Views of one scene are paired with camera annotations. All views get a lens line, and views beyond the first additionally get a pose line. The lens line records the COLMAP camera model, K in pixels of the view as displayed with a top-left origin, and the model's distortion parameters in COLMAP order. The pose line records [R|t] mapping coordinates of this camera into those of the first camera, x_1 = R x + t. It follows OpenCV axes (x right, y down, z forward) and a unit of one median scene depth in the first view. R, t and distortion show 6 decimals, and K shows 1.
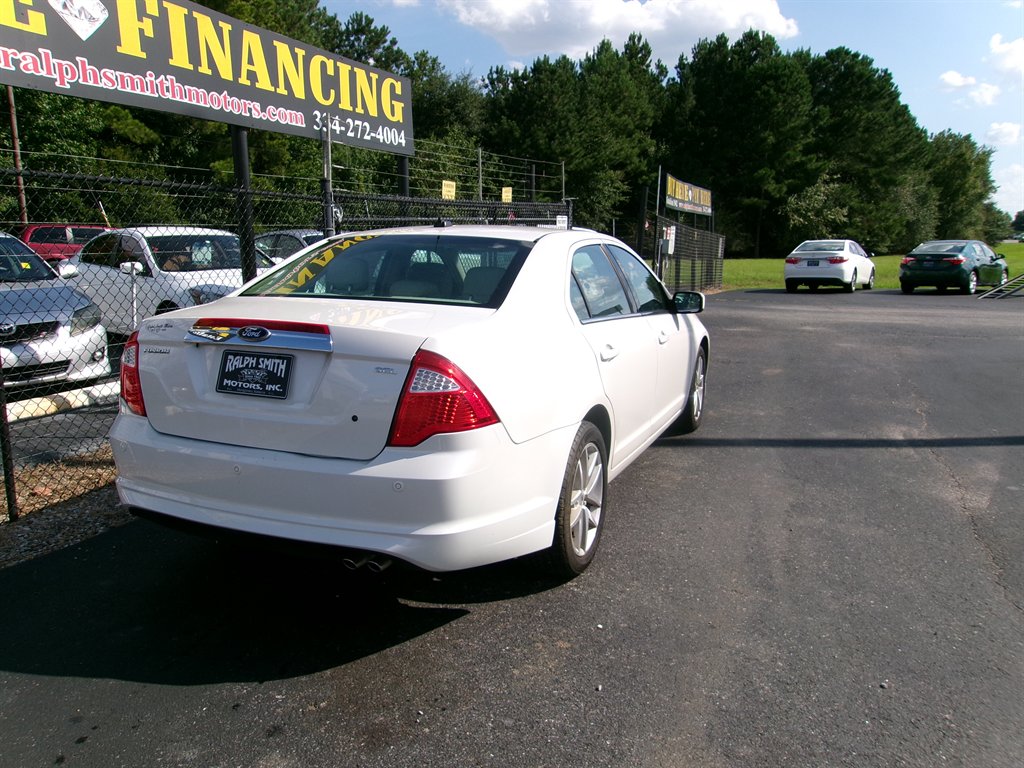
lens RADIAL K [[796.8, 0, 497.3], [0, 796.8, 380.2], [0, 0, 1]] dist [-0.042428, 0.082171]
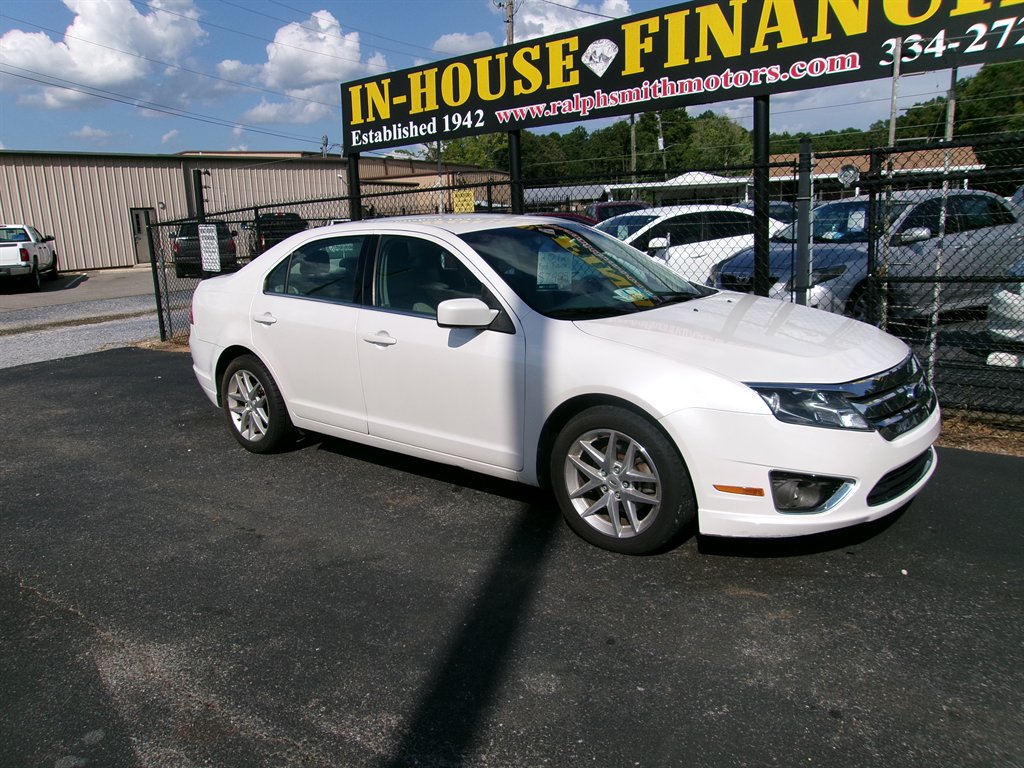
lens RADIAL K [[796.8, 0, 507.0], [0, 796.8, 378.1], [0, 0, 1]] dist [-0.042428, 0.082171]
pose [[-0.281019, 0.205214, -0.937505, 0.760671], [-0.126016, 0.960522, 0.248026, -0.187282], [0.951393, 0.187841, -0.244065, 1.005372]]
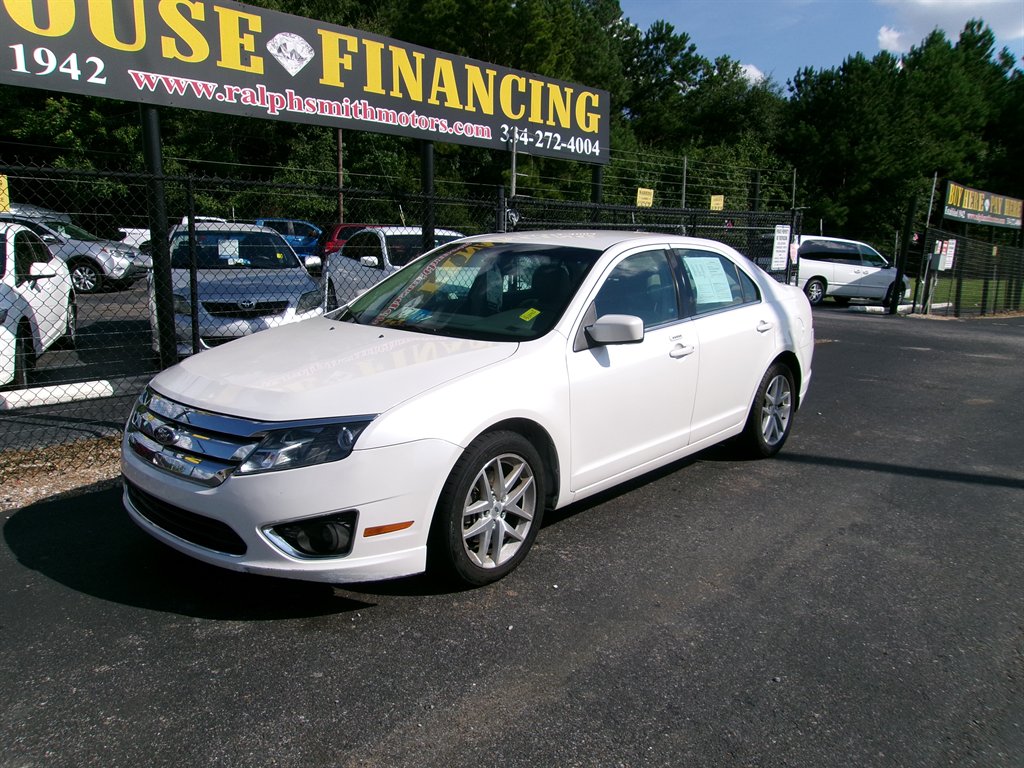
lens RADIAL K [[796.8, 0, 499.3], [0, 796.8, 379.4], [0, 0, 1]] dist [-0.042428, 0.082171]
pose [[0.935573, 0.084592, -0.342851, 0.196998], [-0.087848, 0.996115, 0.006050, 0.009531], [0.342031, 0.024458, 0.939370, -0.039825]]
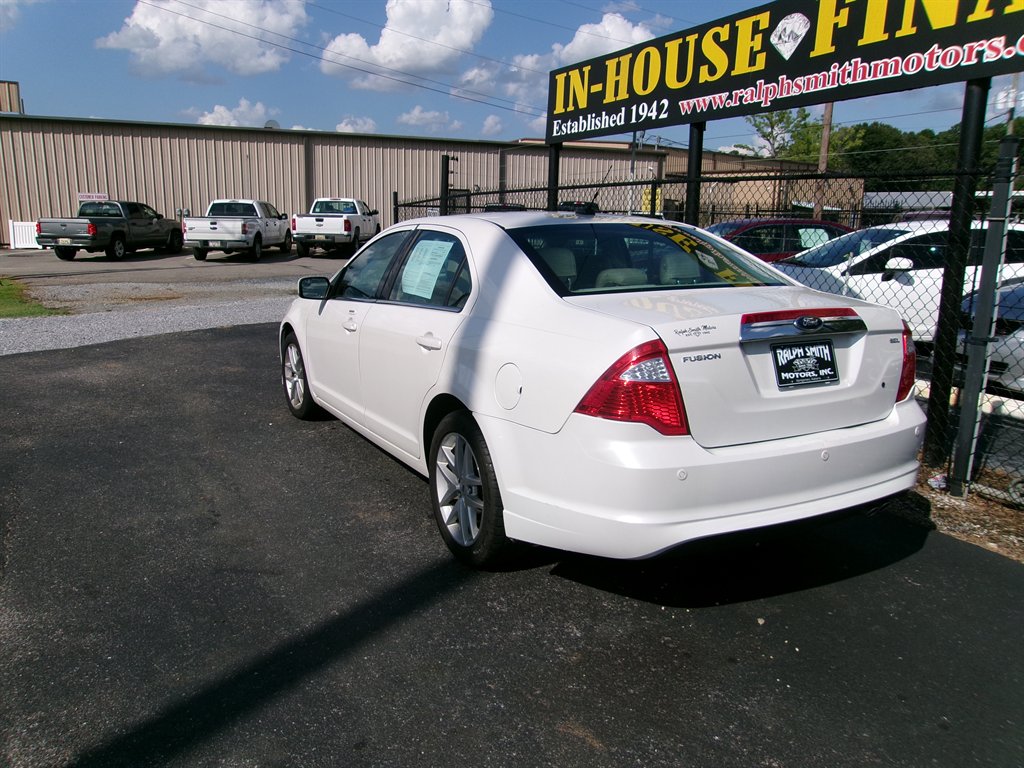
lens RADIAL K [[796.8, 0, 507.6], [0, 796.8, 384.4], [0, 0, 1]] dist [-0.042428, 0.082171]
pose [[-0.639316, 0.152614, -0.753647, 0.562697], [-0.151021, 0.936097, 0.317670, -0.222908], [0.753968, 0.316908, -0.575414, 1.187617]]
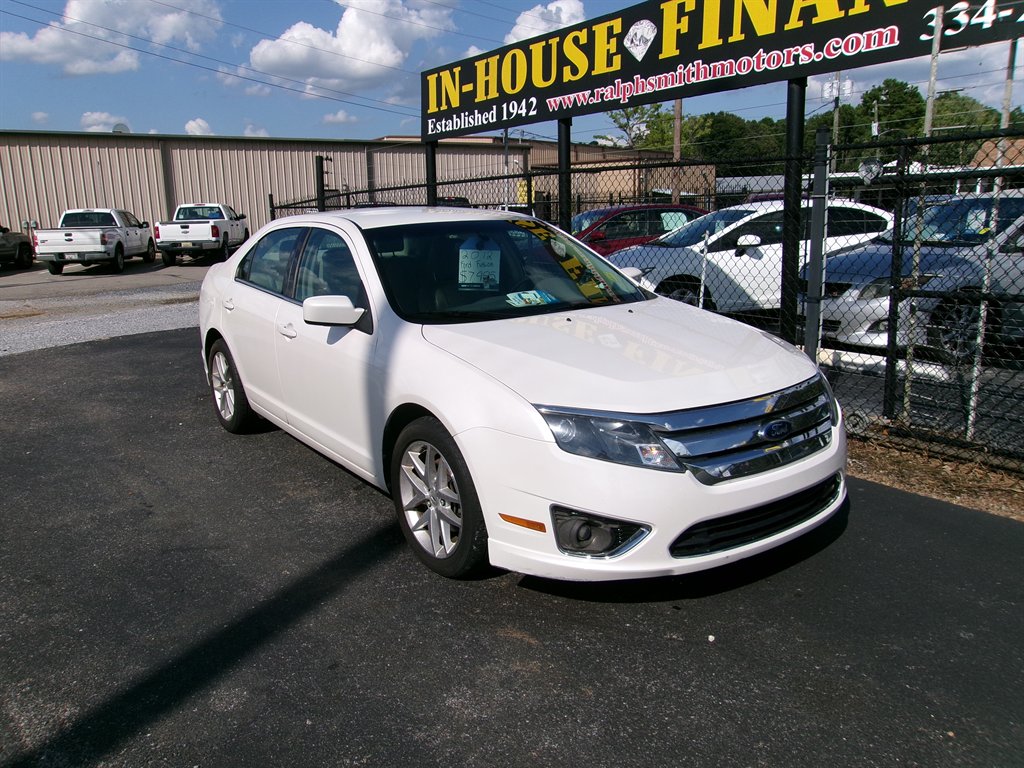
lens RADIAL K [[796.8, 0, 510.2], [0, 796.8, 384.8], [0, 0, 1]] dist [-0.042428, 0.082171]
pose [[-0.504527, 0.199036, -0.840141, 0.635368], [-0.128511, 0.944915, 0.301032, -0.223809], [0.853779, 0.259846, -0.451157, 1.212400]]
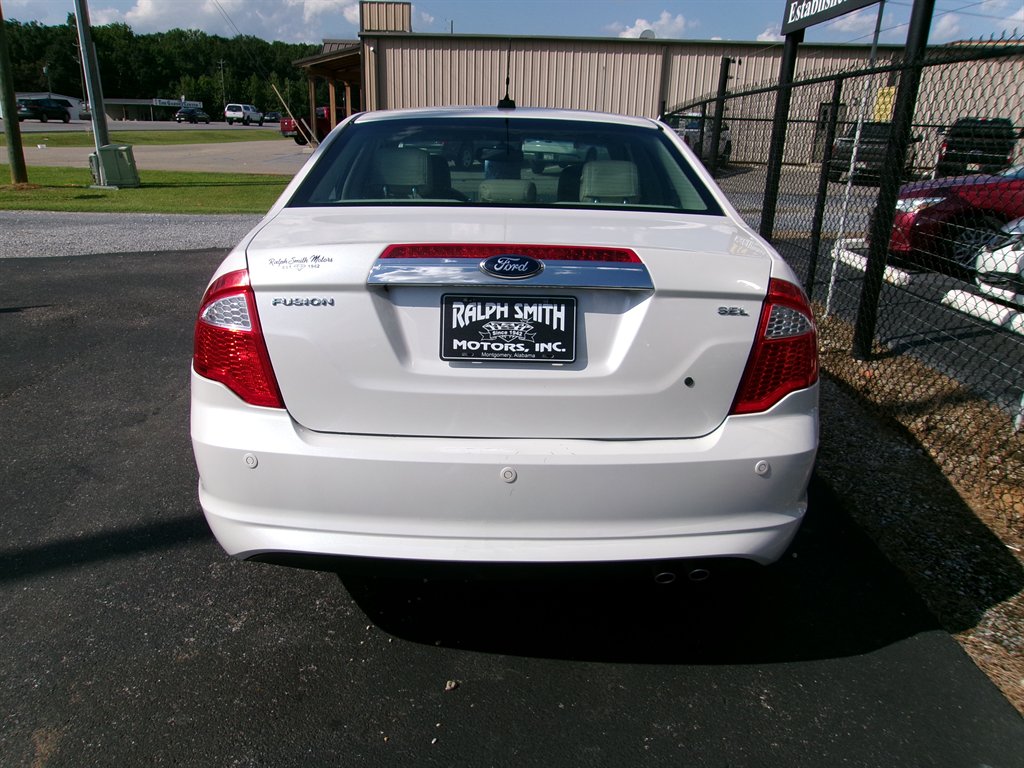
lens RADIAL K [[797.6, 0, 507.1], [0, 797.6, 377.3], [0, 0, 1]] dist [-0.009164, 0.020053]
pose [[-0.923601, 0.096859, -0.370917, 0.221802], [-0.089859, 0.885900, 0.455090, -0.233722], [0.372675, 0.453652, -0.809514, 1.296288]]
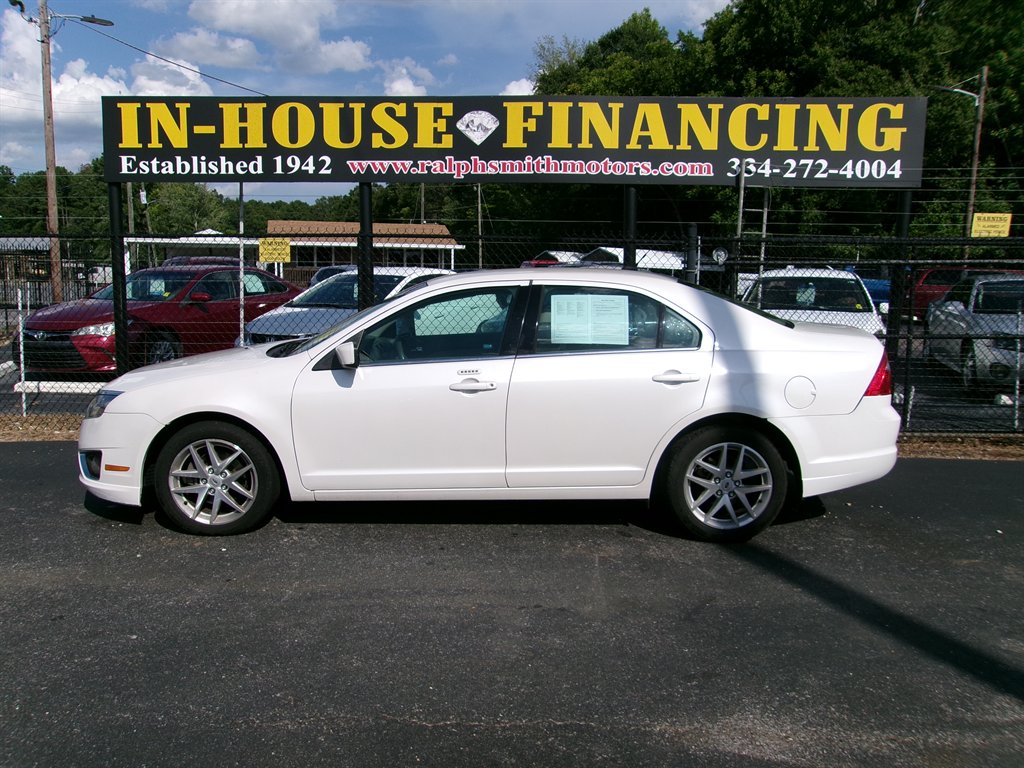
lens RADIAL K [[796.8, 0, 503.8], [0, 796.8, 378.1], [0, 0, 1]] dist [-0.042428, 0.082171]
pose [[0.359217, 0.131246, -0.923979, 0.742589], [-0.182708, 0.980793, 0.068285, -0.081927], [0.915195, 0.144290, 0.376297, 0.420233]]
